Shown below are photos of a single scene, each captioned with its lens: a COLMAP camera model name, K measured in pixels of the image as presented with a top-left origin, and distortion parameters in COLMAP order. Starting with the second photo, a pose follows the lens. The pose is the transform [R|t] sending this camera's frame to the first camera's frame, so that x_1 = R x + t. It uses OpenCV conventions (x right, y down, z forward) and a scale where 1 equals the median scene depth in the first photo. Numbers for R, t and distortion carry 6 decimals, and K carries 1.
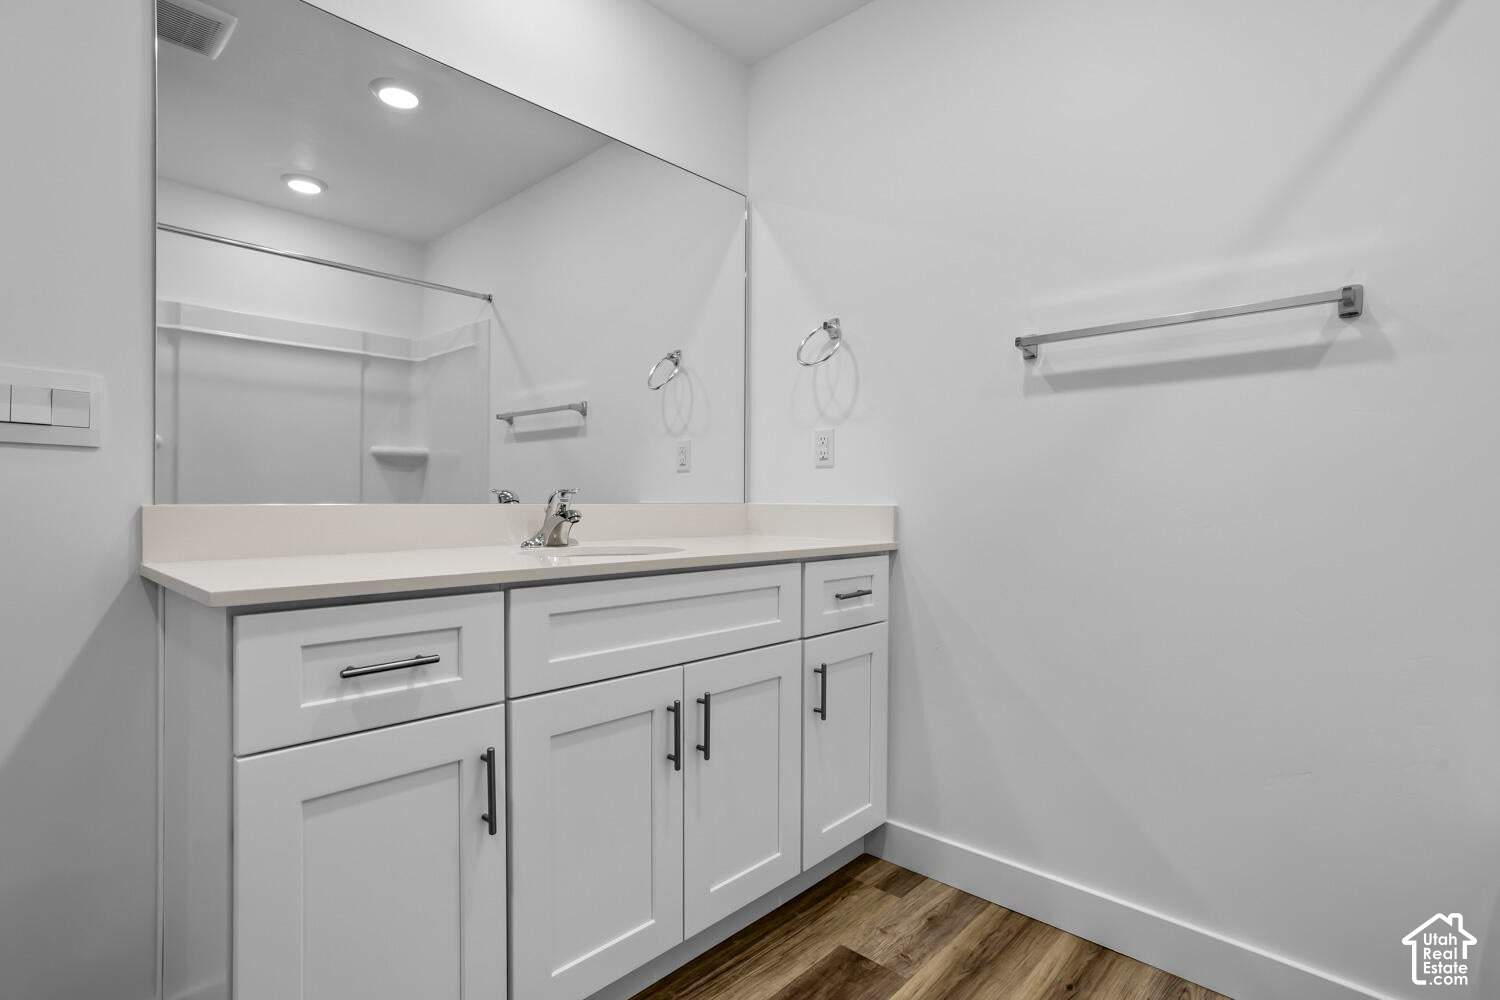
lens RADIAL K [[739.9, 0, 729.4], [0, 739.9, 496.2], [0, 0, 1]] dist [-0.014494, 0.007438]
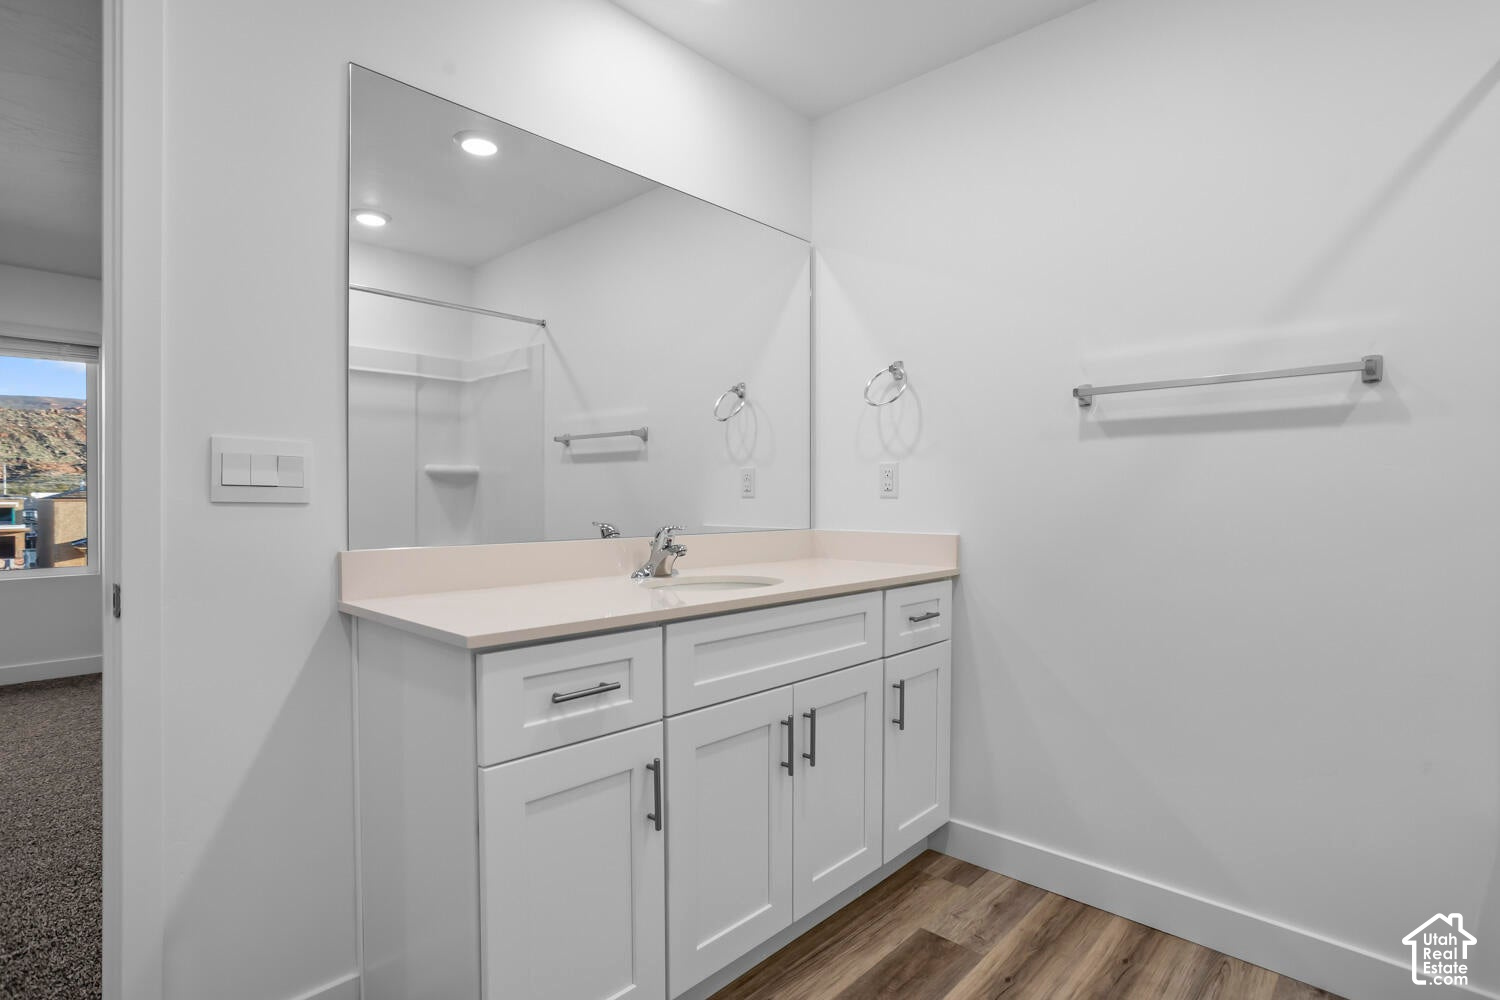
lens RADIAL K [[755.5, 0, 732.9], [0, 755.5, 502.5], [0, 0, 1]] dist [-0.031022, 0.018205]
pose [[0.999994, -0.003054, 0.001515, -0.135060], [0.003040, 0.999954, 0.009052, -0.056323], [-0.001543, -0.009048, 0.999958, -0.144125]]
